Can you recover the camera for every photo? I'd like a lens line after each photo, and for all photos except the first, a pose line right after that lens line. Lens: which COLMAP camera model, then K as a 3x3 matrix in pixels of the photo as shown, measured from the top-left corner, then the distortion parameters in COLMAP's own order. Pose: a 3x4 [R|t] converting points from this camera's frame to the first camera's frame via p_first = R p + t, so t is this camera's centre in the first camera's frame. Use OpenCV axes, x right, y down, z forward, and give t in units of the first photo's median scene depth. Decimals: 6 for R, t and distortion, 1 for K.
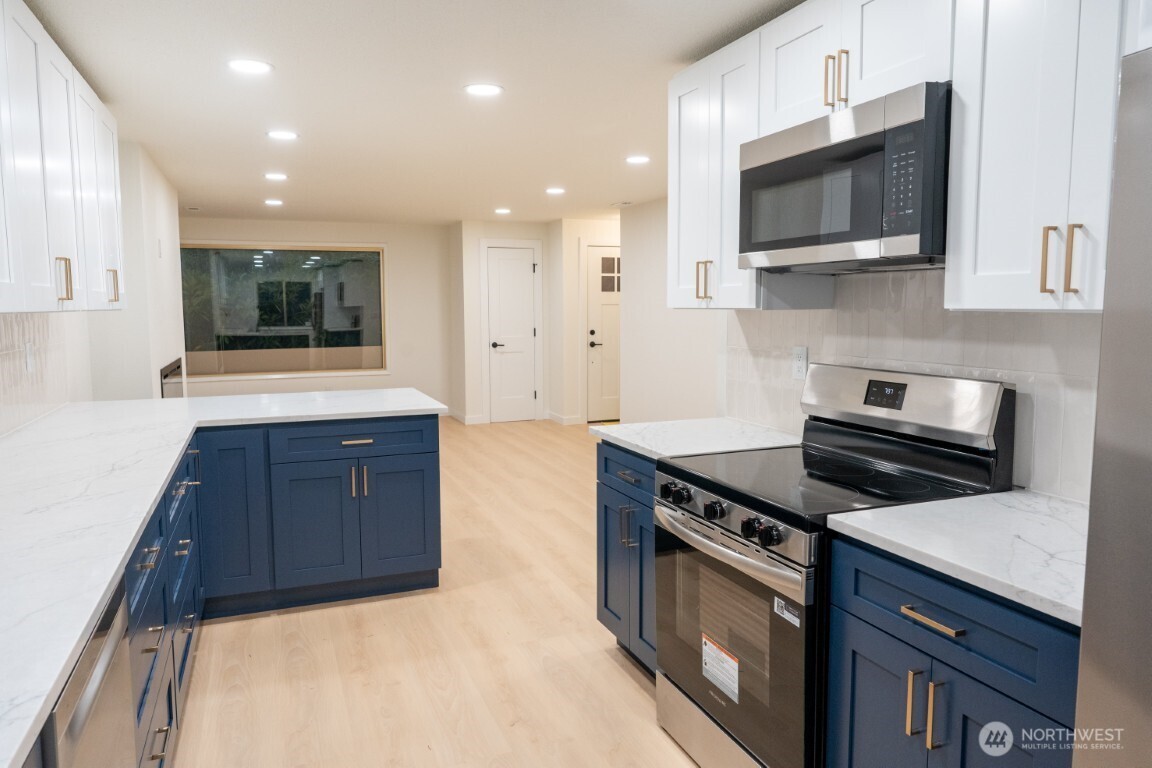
lens RADIAL K [[790.6, 0, 578.5], [0, 790.6, 381.5], [0, 0, 1]] dist [0.002787, 0.001323]
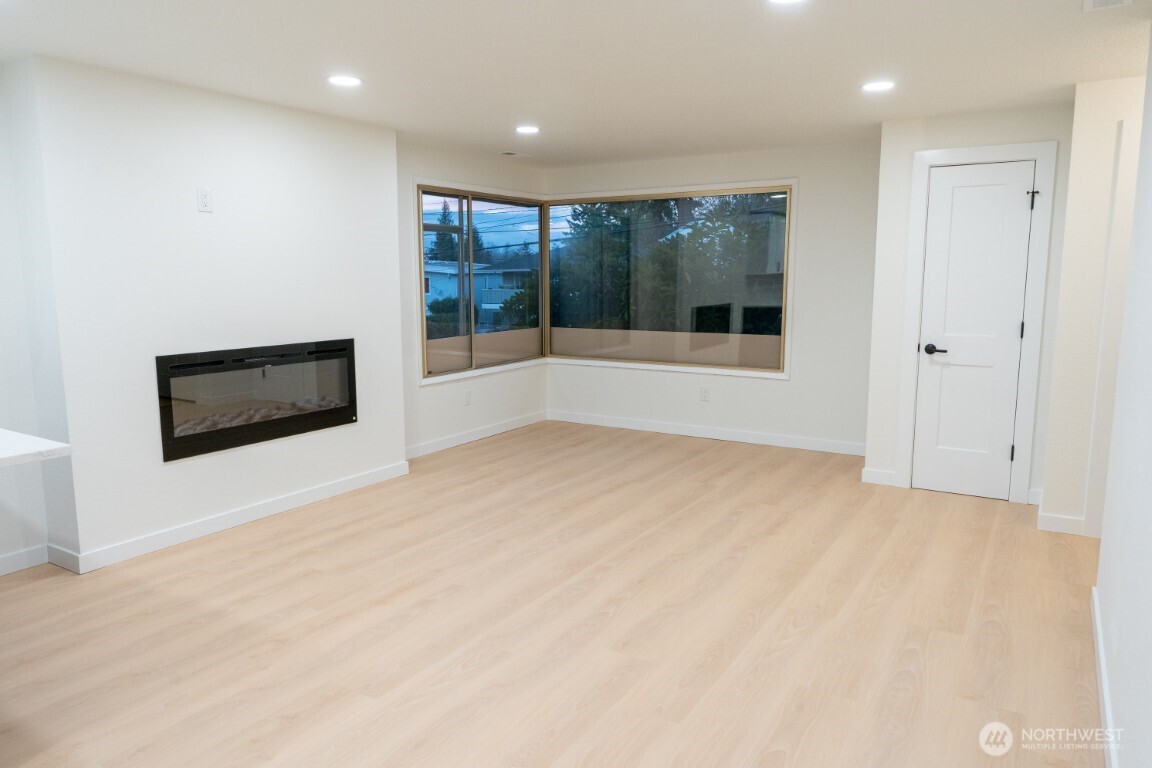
lens RADIAL K [[790.6, 0, 573.8], [0, 790.6, 383.1], [0, 0, 1]] dist [0.002787, 0.001323]
pose [[0.597426, 0.114614, -0.793691, 0.179311], [-0.084880, 0.993212, 0.079535, -0.045156], [0.797419, 0.019852, 0.603099, 0.478874]]
